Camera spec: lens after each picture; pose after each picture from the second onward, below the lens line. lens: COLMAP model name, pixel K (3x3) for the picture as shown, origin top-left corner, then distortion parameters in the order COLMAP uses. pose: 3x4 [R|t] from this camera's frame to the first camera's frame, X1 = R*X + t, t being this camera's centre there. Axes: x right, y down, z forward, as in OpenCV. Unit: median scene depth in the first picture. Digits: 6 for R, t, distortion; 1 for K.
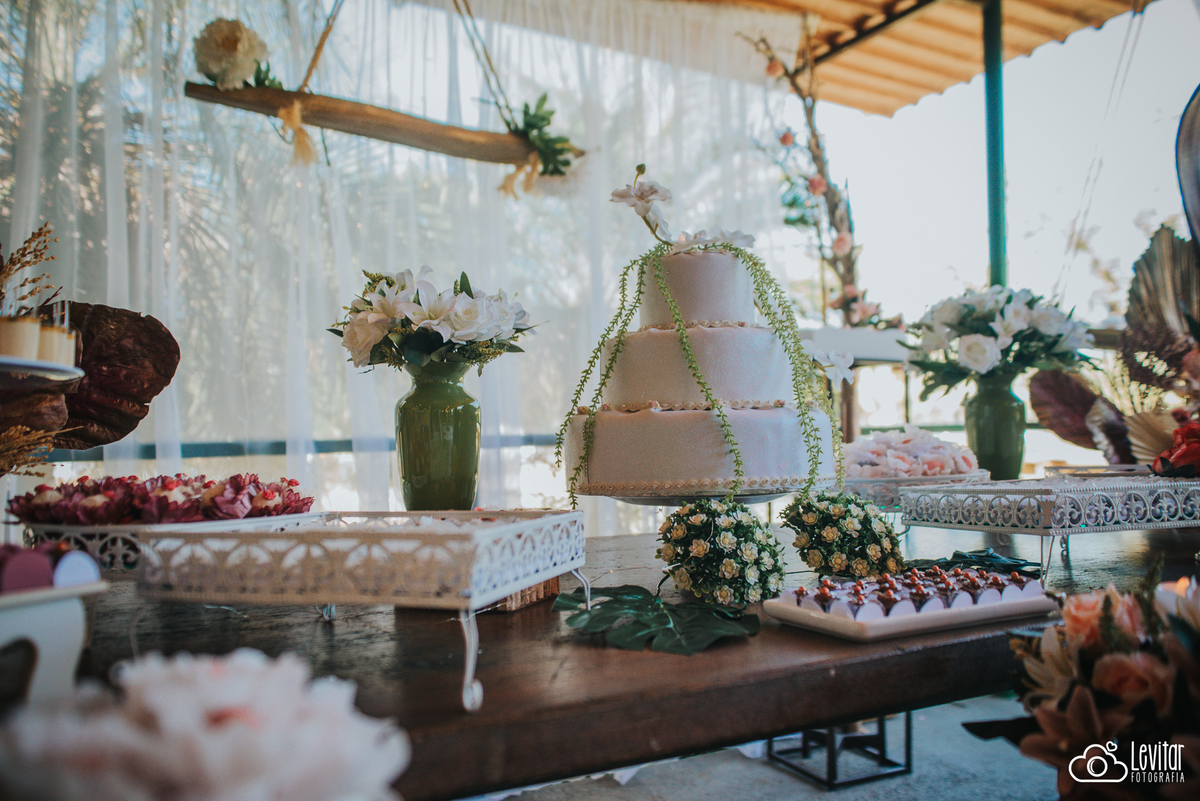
lens RADIAL K [[1028.4, 0, 600.4], [0, 1028.4, 401.3], [0, 0, 1]] dist [0.011497, 0.017321]
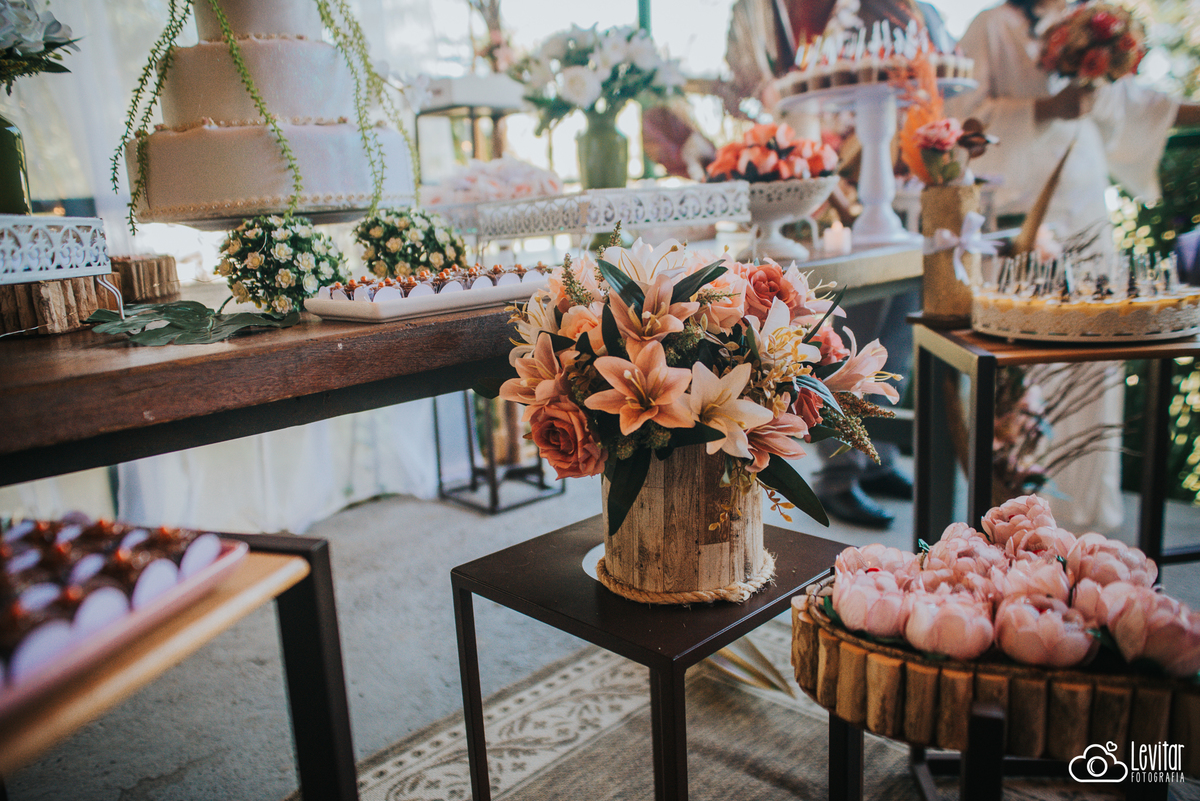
lens RADIAL K [[1019.8, 0, 600.3], [0, 1019.8, 403.5], [0, 0, 1]] dist [-0.014906, 0.018684]
pose [[0.954716, -0.091147, 0.283212, 0.113703], [0.025312, 0.973349, 0.227927, 0.054525], [-0.296439, -0.210437, 0.931579, -0.058041]]
